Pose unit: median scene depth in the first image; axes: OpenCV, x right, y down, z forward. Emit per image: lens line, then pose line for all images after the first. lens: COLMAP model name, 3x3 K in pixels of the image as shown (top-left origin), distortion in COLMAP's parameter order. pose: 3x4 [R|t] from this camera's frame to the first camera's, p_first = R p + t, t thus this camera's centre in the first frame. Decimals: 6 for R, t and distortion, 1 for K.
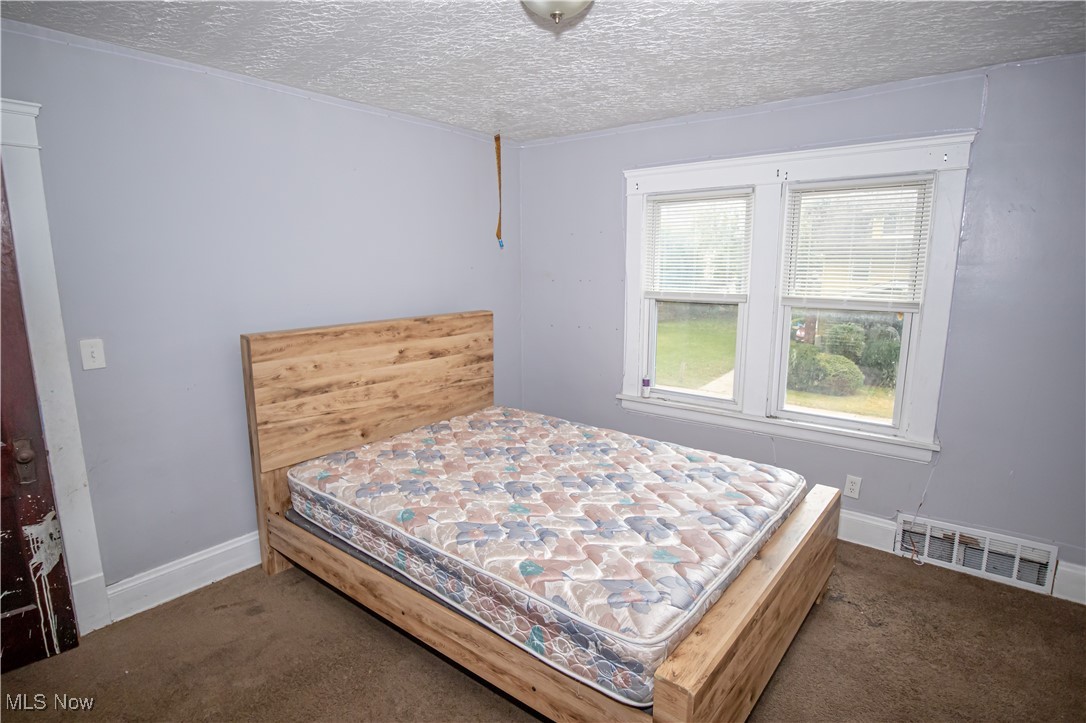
lens RADIAL K [[562.8, 0, 543.7], [0, 562.8, 364.8], [0, 0, 1]] dist [-0.043466, 0.010168]
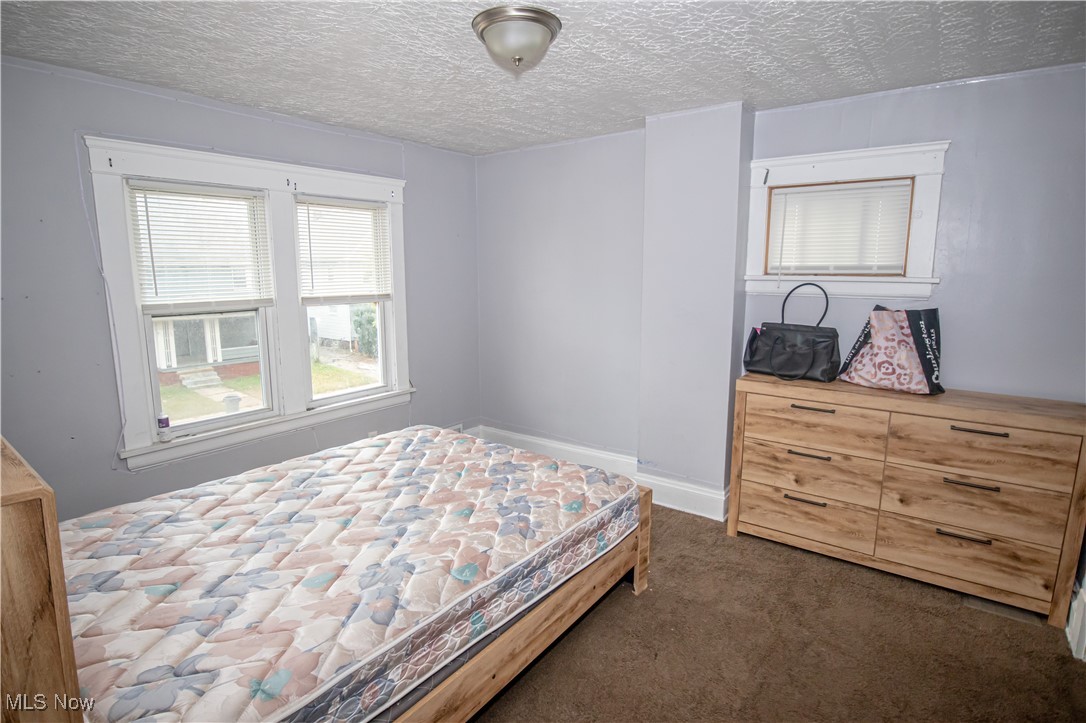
lens RADIAL K [[562.8, 0, 543.7], [0, 562.8, 364.8], [0, 0, 1]] dist [-0.043466, 0.010168]
pose [[-0.035575, -0.169340, 0.984915, -0.933932], [0.179097, 0.968504, 0.172987, -0.135764], [-0.983188, 0.182550, -0.004126, 0.779763]]
